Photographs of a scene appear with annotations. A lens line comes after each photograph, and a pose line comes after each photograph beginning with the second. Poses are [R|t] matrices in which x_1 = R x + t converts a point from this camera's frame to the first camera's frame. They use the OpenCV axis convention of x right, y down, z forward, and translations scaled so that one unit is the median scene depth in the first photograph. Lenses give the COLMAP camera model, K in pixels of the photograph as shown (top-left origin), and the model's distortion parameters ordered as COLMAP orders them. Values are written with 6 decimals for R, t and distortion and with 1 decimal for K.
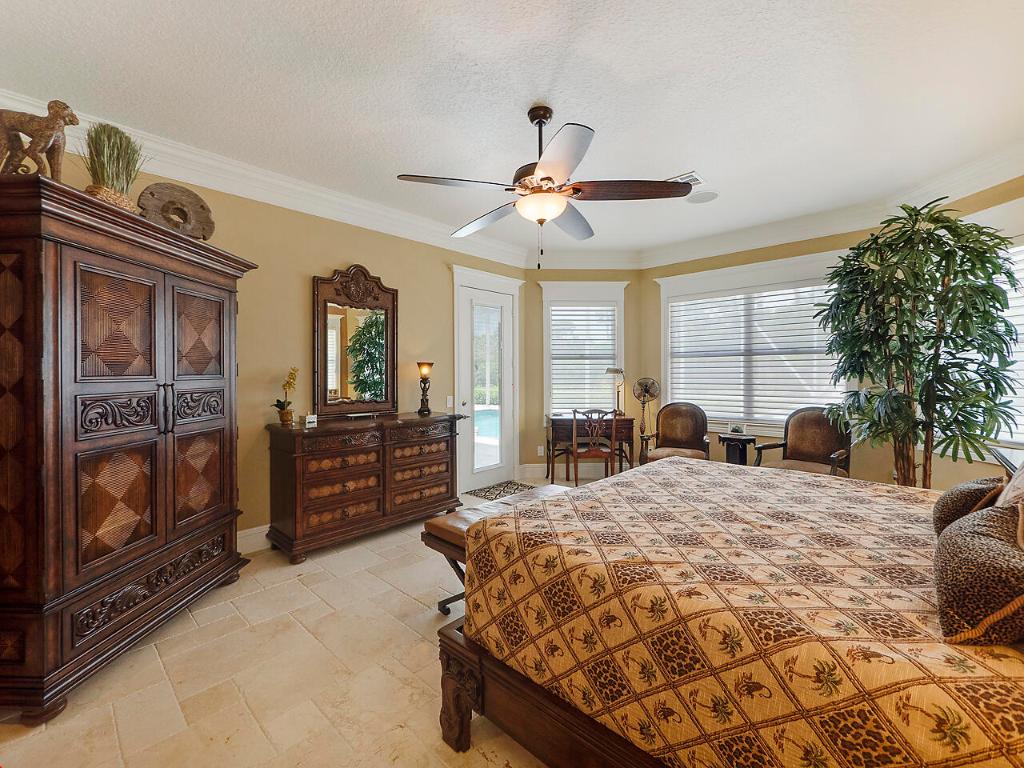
lens RADIAL K [[436.6, 0, 513.6], [0, 436.6, 374.1], [0, 0, 1]] dist [-0.000201, 0.000083]
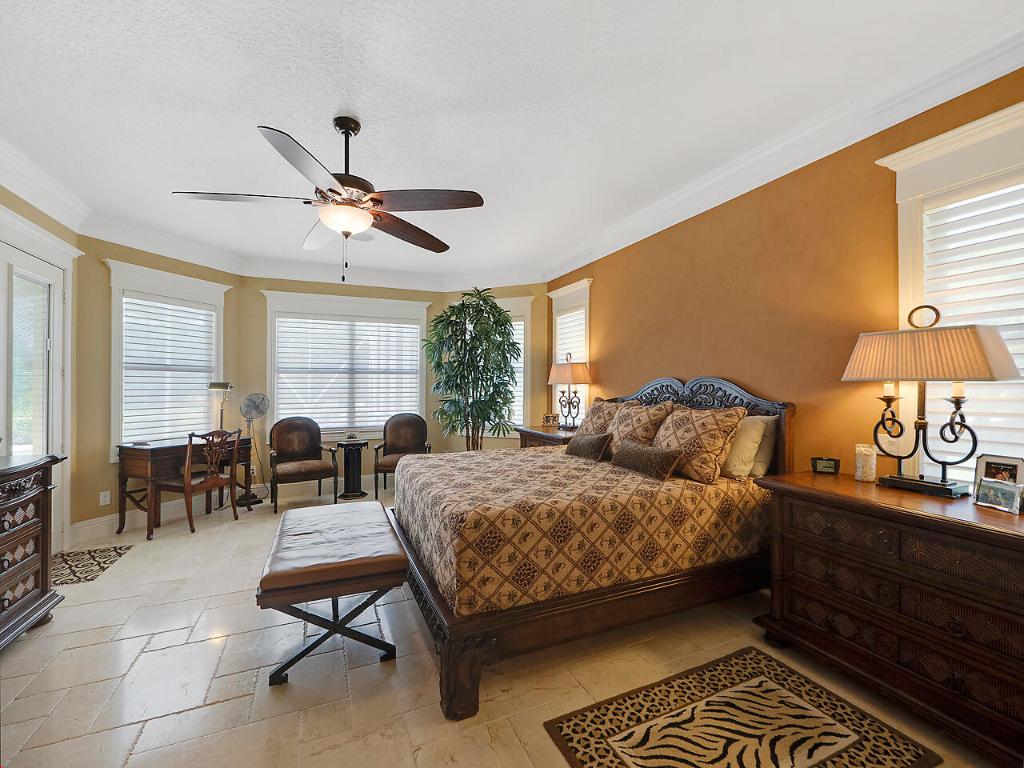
lens RADIAL K [[411.0, 0, 524.1], [0, 411.0, 387.2], [0, 0, 1]] dist [-0.001125, -0.000092]
pose [[0.403852, 0.003544, 0.914818, -0.293496], [0.002452, 0.999985, -0.004956, 0.001433], [-0.914821, 0.004244, 0.403837, 0.120702]]
